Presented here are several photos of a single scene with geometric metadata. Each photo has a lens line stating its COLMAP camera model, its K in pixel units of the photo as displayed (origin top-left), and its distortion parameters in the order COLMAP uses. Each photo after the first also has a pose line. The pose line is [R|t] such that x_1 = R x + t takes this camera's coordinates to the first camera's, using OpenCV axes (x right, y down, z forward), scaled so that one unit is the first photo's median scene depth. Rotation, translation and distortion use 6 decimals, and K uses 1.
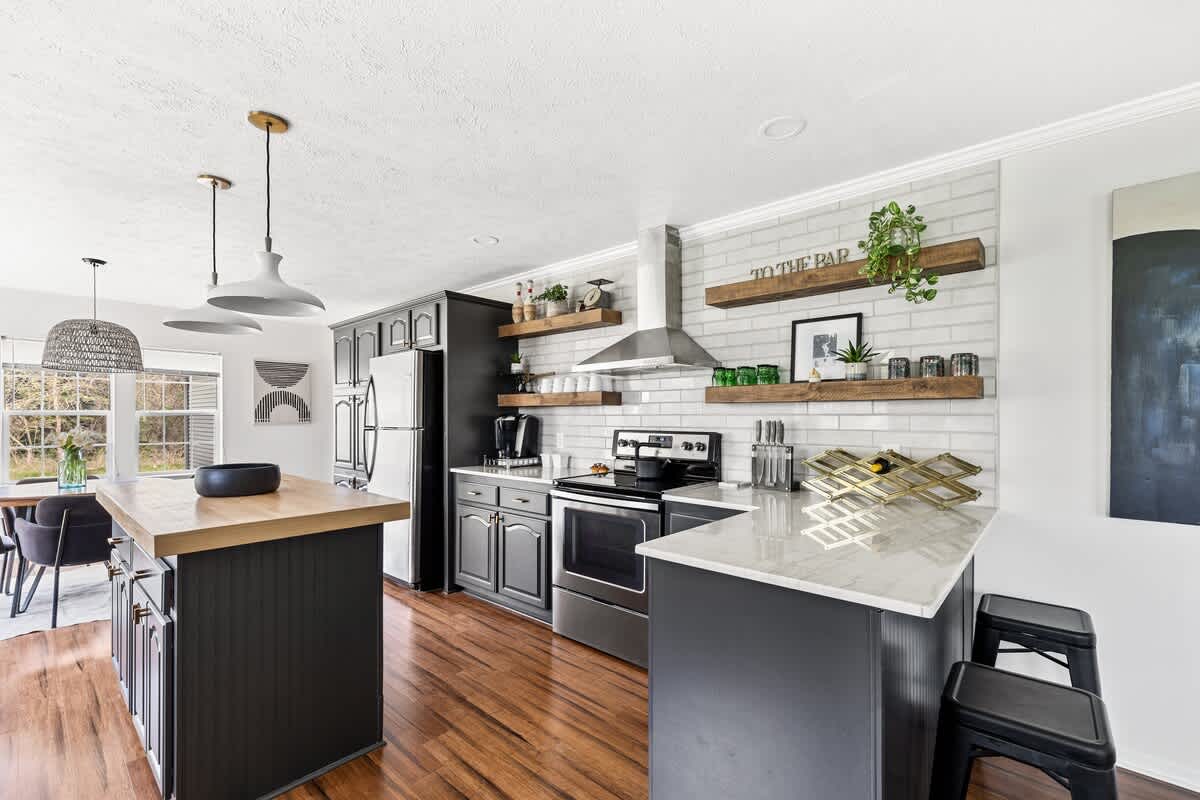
lens RADIAL K [[510.9, 0, 565.2], [0, 510.9, 419.7], [0, 0, 1]] dist [0.001388, 0.000159]
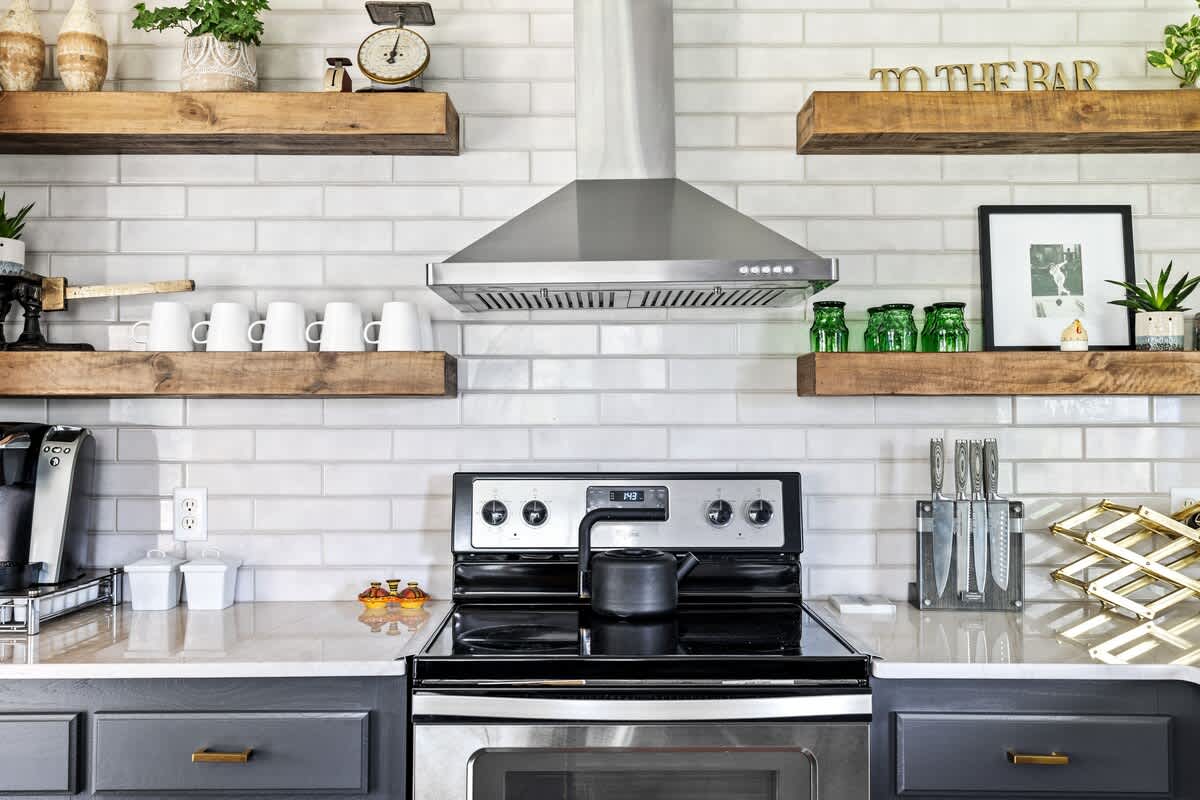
lens RADIAL K [[1133.9, 0, 599.9], [0, 1133.9, 387.2], [0, 0, 1]] dist [0.009604, -0.009150]
pose [[0.727752, 0.020213, 0.685542, -0.414892], [0.007626, 0.999265, -0.037559, -0.008432], [-0.685798, 0.032562, 0.727064, 0.514186]]
